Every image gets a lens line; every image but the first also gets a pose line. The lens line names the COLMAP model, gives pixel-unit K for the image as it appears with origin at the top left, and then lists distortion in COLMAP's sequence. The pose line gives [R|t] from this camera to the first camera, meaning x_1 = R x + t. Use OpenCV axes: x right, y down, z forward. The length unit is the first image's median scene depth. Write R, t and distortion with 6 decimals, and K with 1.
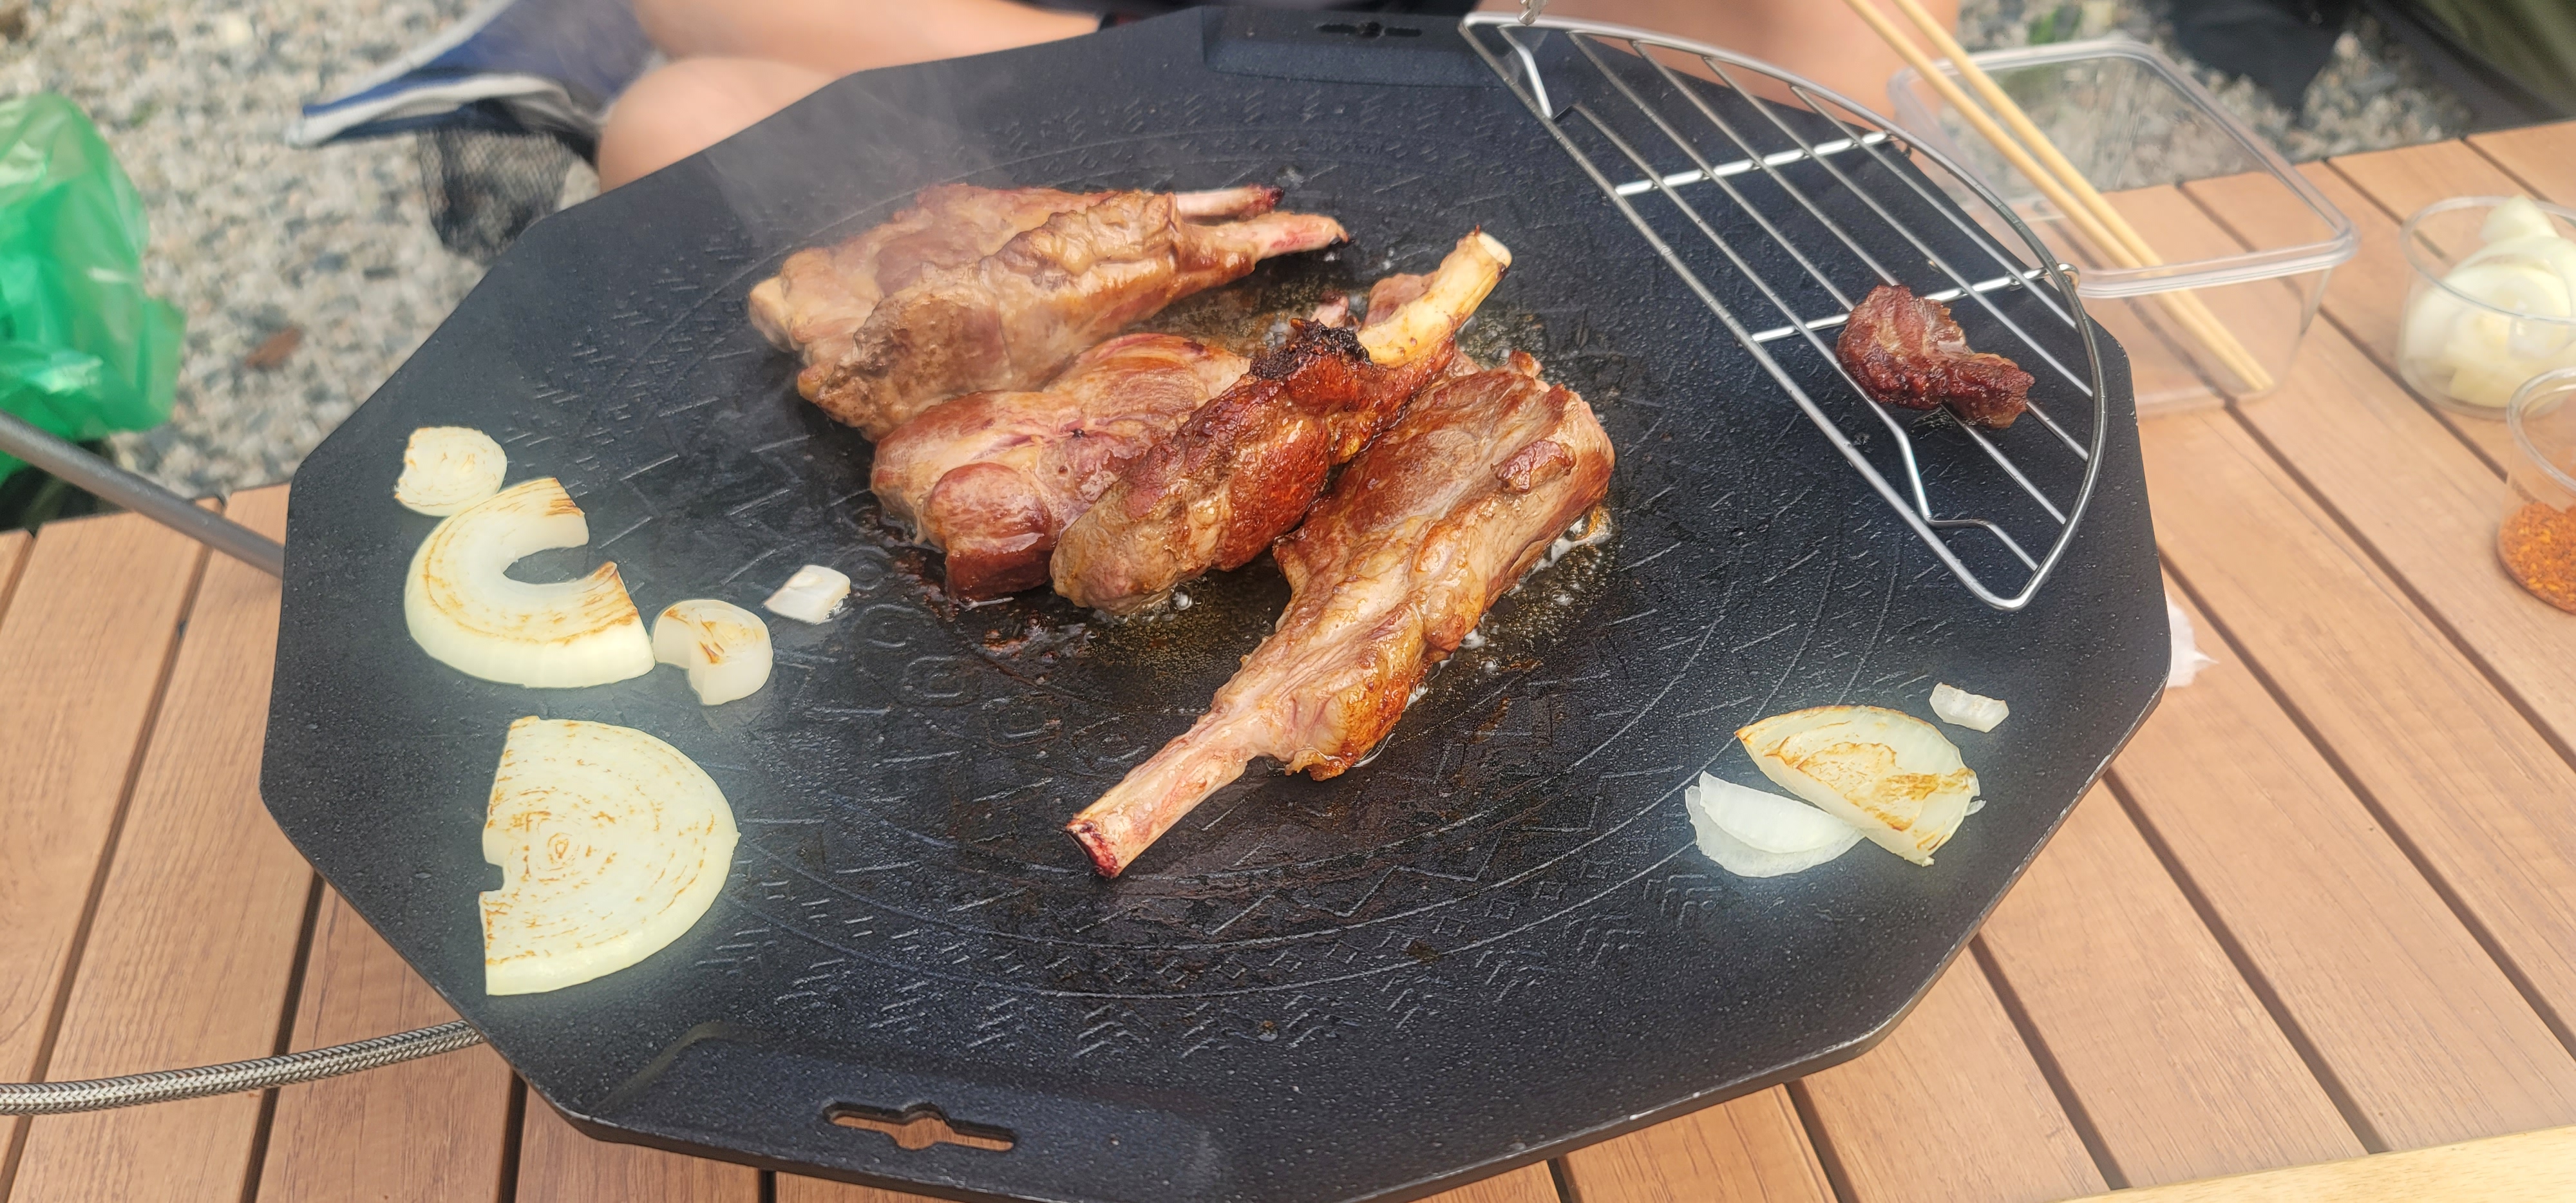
lens RADIAL K [[1904.1, 0, 1288.0], [0, 1904.1, 601.5], [0, 0, 1]] dist [0.099782, -0.111514]
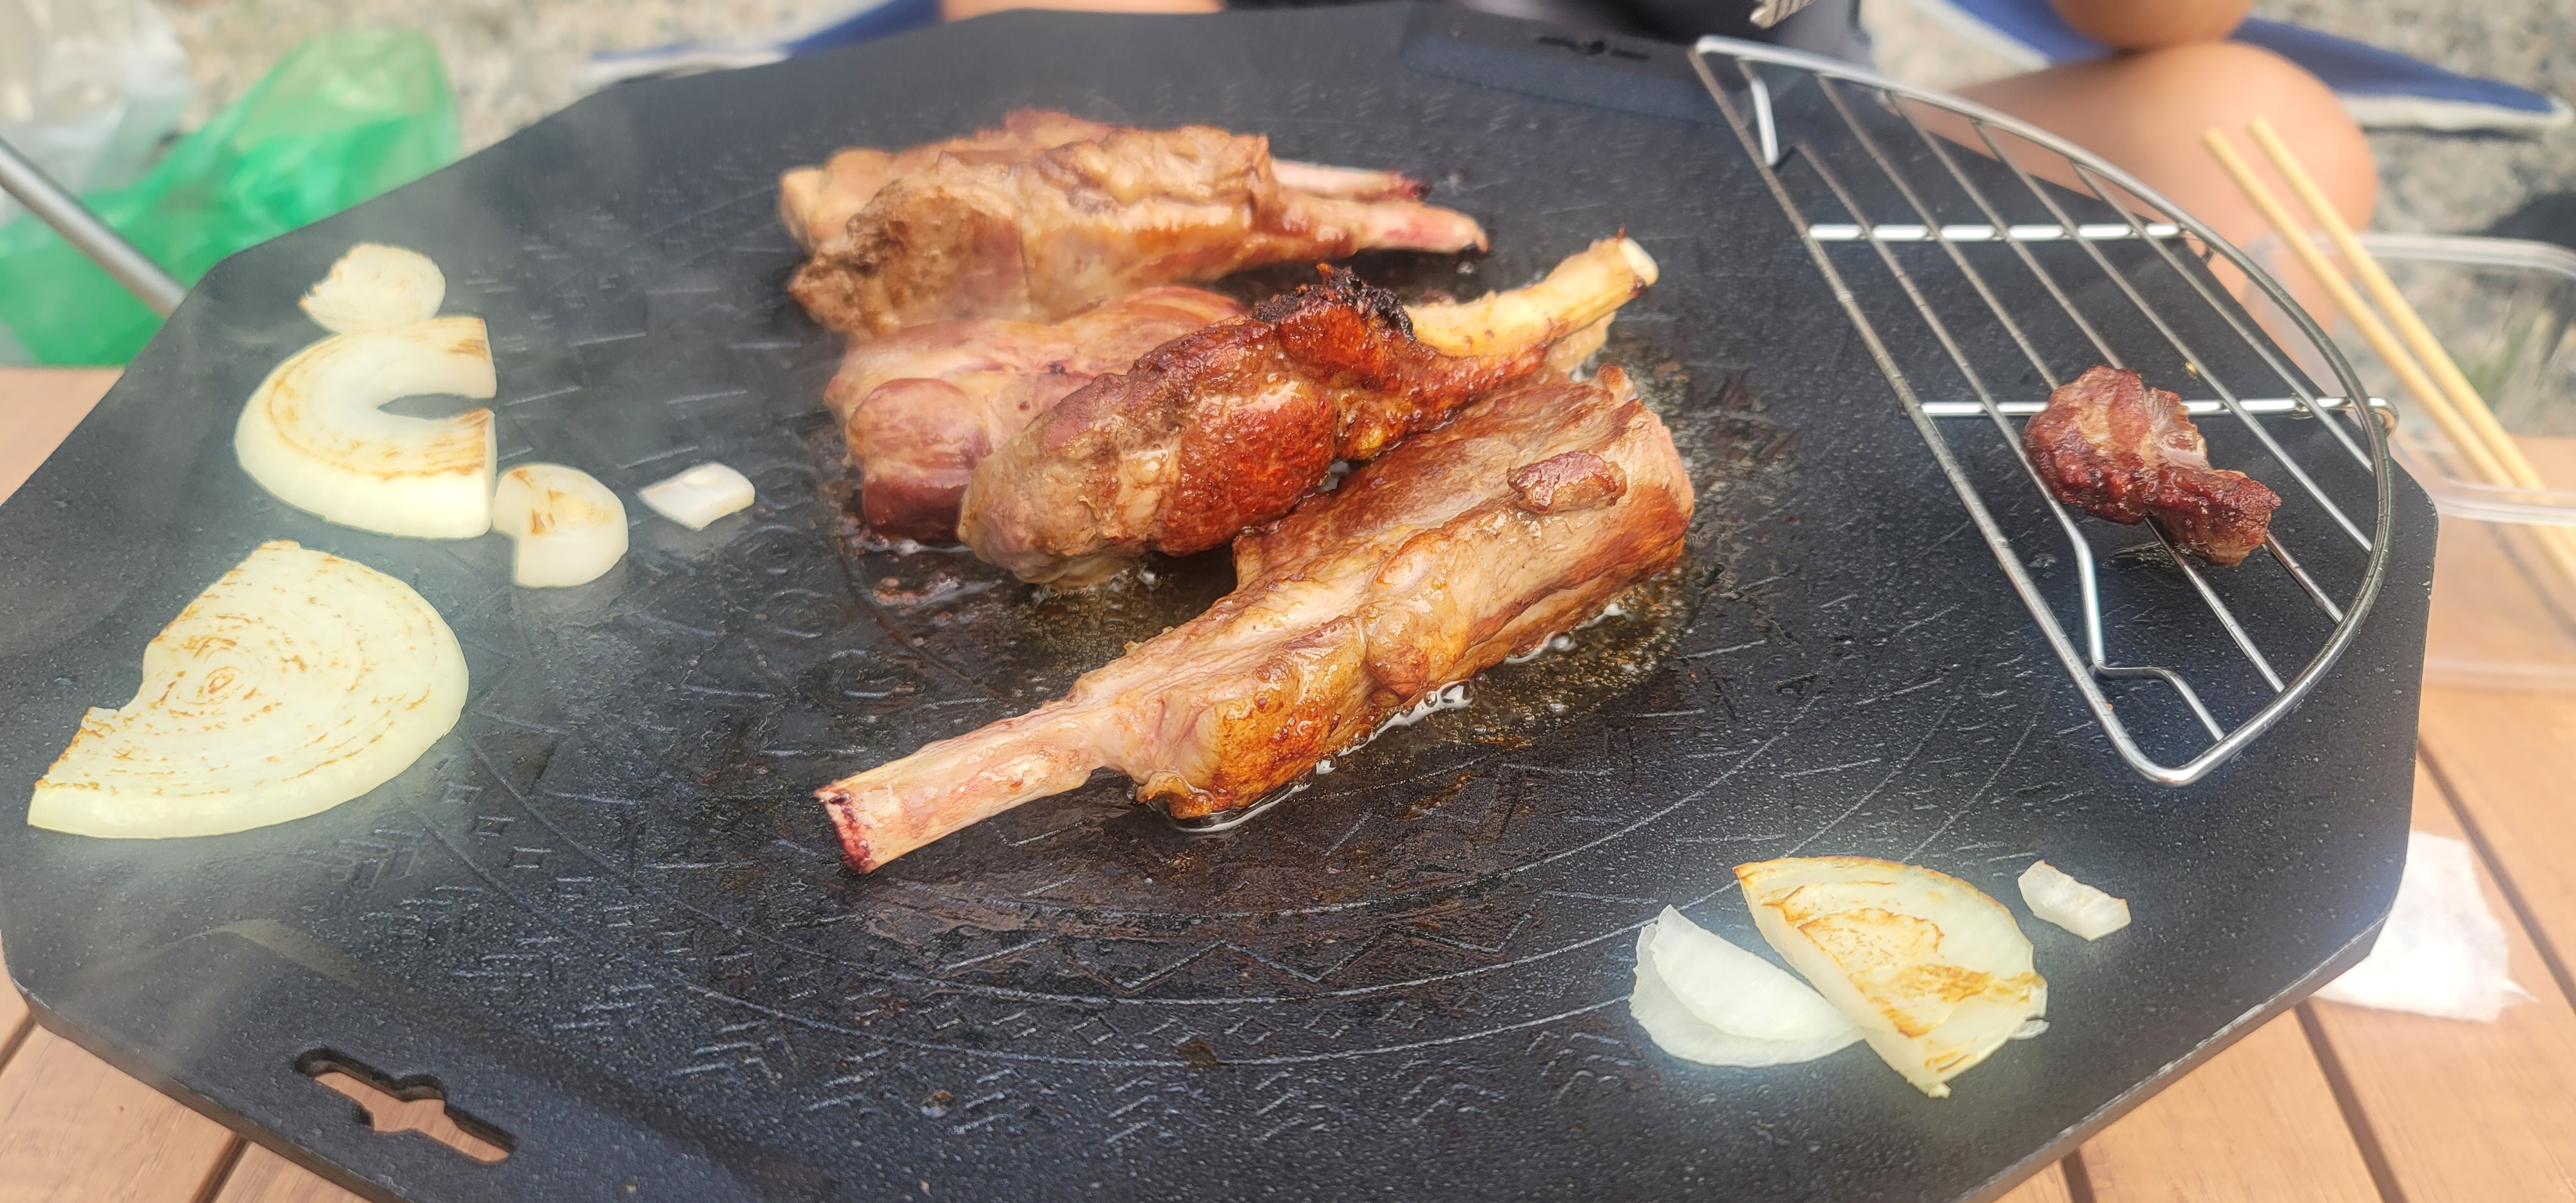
lens RADIAL K [[1973.3, 0, 1276.9], [0, 1973.3, 567.7], [0, 0, 1]] dist [0.042390, 0.002330]
pose [[0.966572, 0.193296, -0.168450, 0.142148], [-0.210023, 0.973751, -0.087741, 0.049835], [0.147068, 0.120187, 0.981797, 0.196890]]
